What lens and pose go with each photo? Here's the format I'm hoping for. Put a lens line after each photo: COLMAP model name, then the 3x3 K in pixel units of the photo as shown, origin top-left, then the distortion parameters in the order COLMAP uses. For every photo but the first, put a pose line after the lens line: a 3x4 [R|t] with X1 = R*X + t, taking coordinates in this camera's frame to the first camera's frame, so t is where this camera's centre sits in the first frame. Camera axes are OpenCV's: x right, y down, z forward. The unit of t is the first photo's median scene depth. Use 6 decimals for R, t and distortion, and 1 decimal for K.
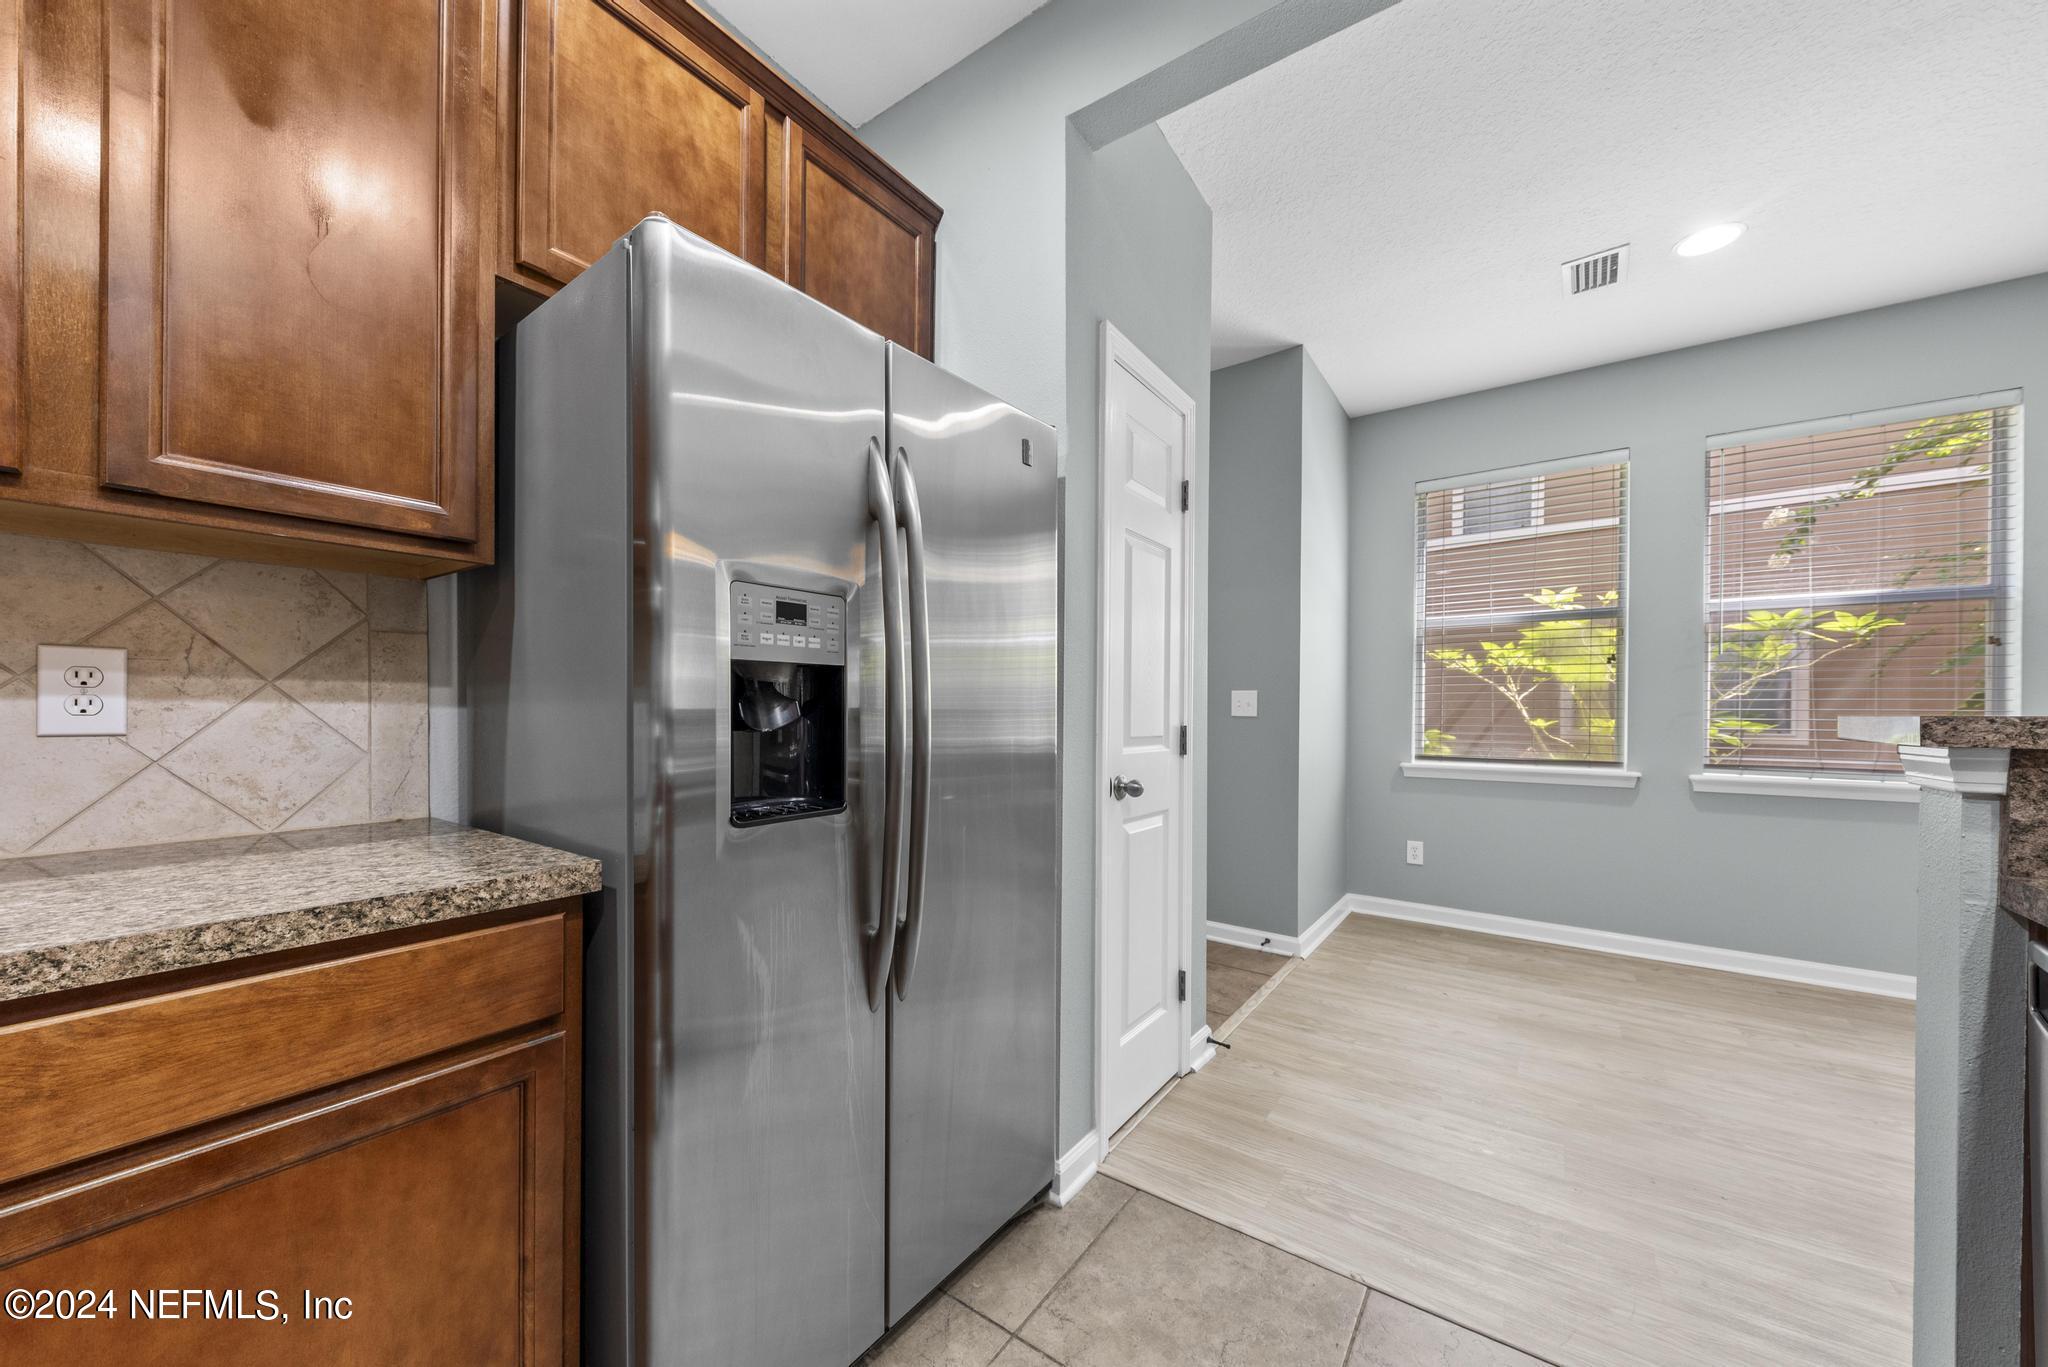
lens RADIAL K [[726.9, 0, 1018.7], [0, 726.9, 711.5], [0, 0, 1]] dist [0.000878, 0.000059]
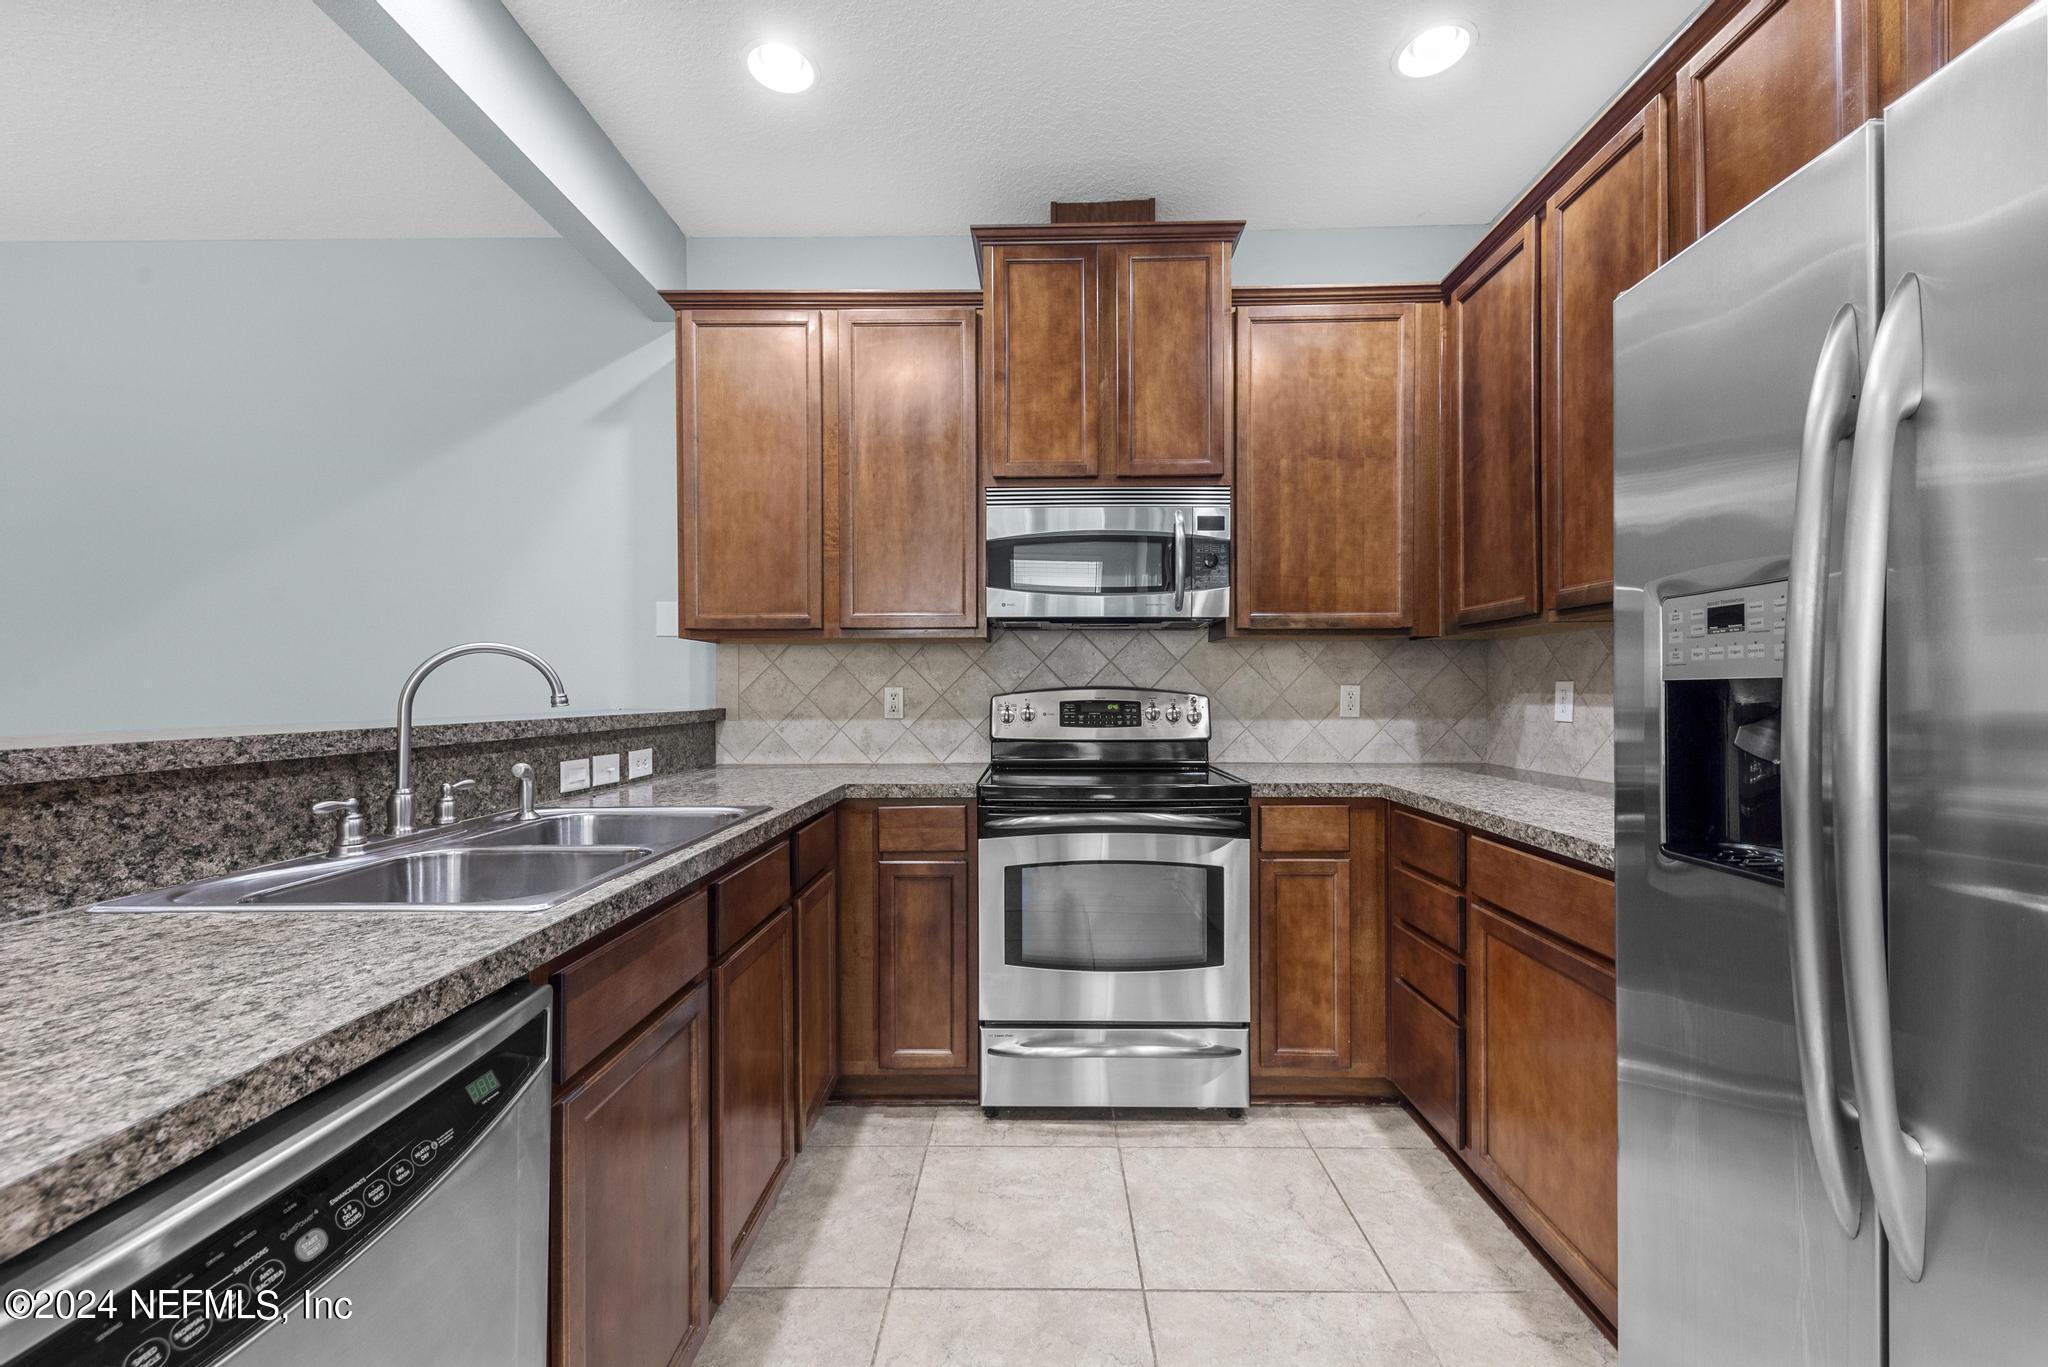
lens RADIAL K [[811.9, 0, 1030.3], [0, 811.9, 693.1], [0, 0, 1]] dist [0.017299, 0.000068]
pose [[-0.817887, -0.001879, -0.575375, 0.688347], [-0.003071, 0.999995, 0.001099, -0.039739], [0.575370, 0.002666, -0.817889, 1.042017]]
